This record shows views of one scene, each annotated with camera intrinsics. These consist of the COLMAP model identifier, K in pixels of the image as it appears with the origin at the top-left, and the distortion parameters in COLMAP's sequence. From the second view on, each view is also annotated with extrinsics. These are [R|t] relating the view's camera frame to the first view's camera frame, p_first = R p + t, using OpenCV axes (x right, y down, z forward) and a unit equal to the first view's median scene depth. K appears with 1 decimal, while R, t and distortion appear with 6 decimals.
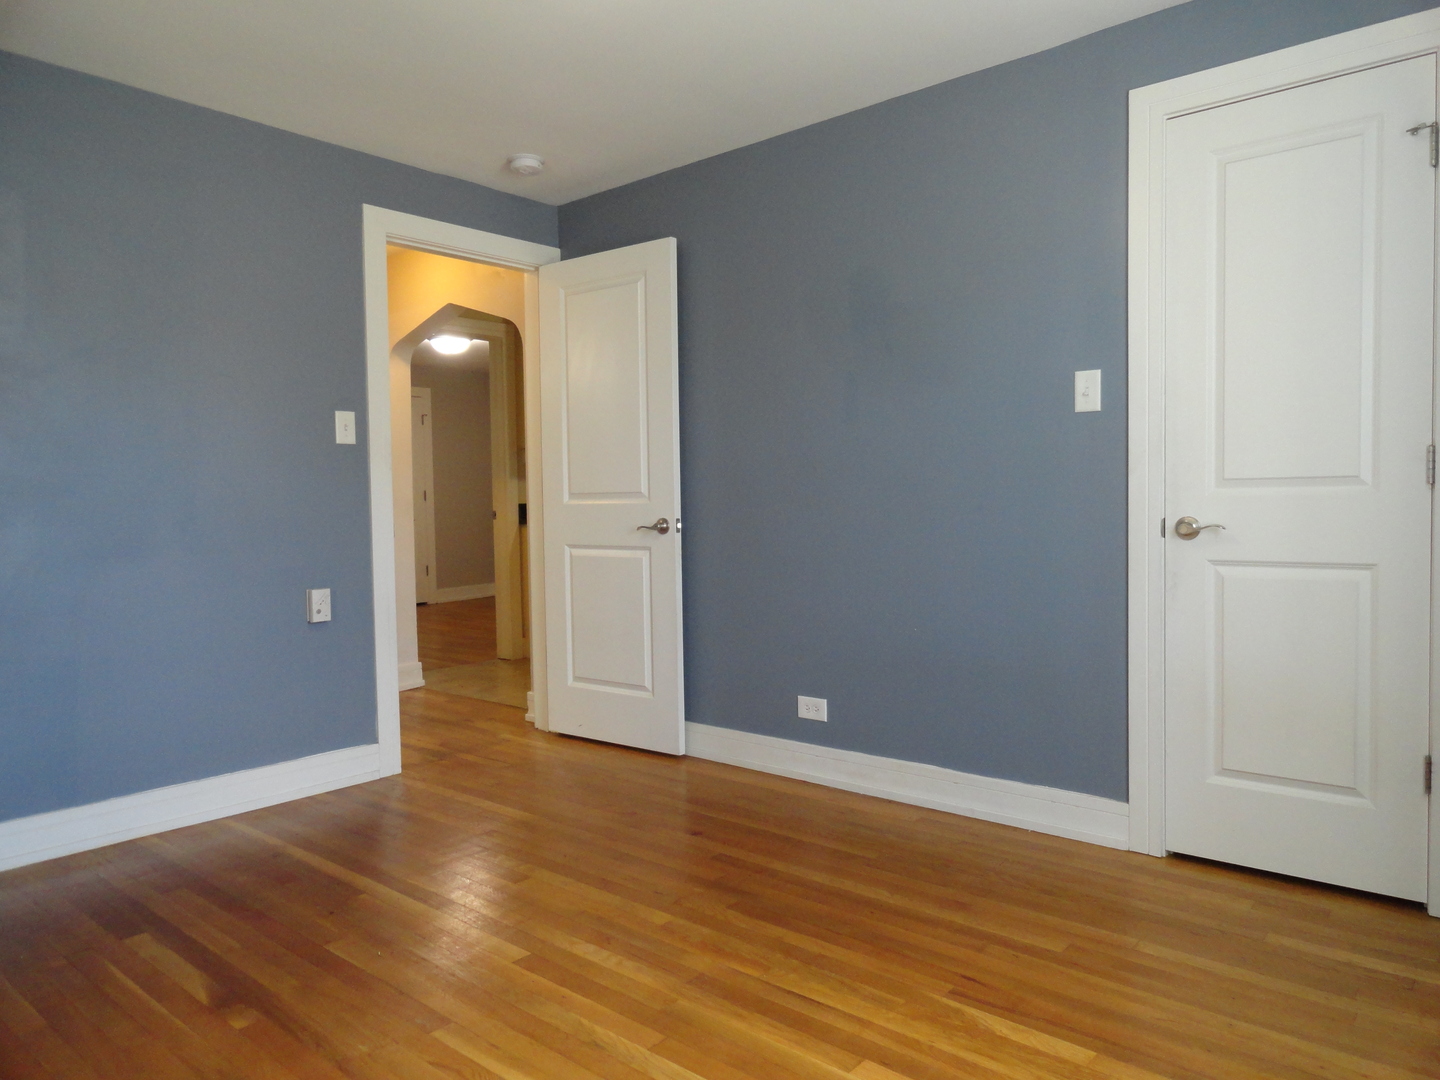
lens RADIAL K [[989.5, 0, 723.1], [0, 989.5, 522.9], [0, 0, 1]] dist [0.002212, 0.002053]
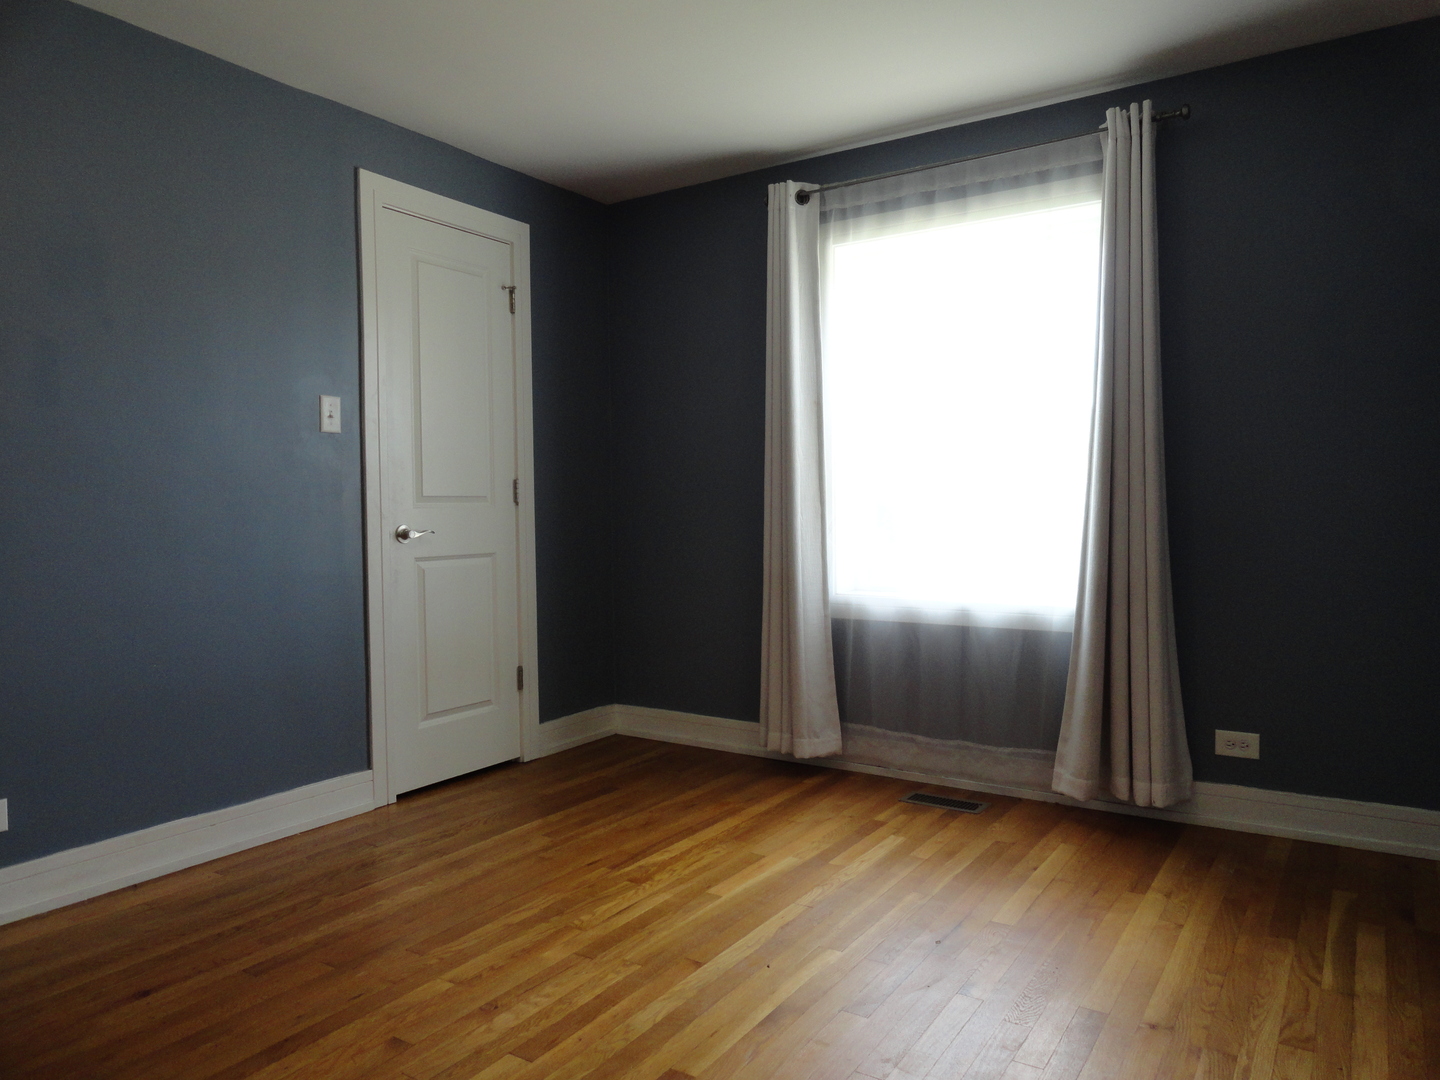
lens RADIAL K [[989.5, 0, 723.1], [0, 989.5, 522.9], [0, 0, 1]] dist [0.002212, 0.002053]
pose [[-0.136088, 0.004348, 0.990687, -0.872250], [0.041006, 0.999158, 0.001248, 0.006571], [-0.989848, 0.040794, -0.136152, 0.785529]]
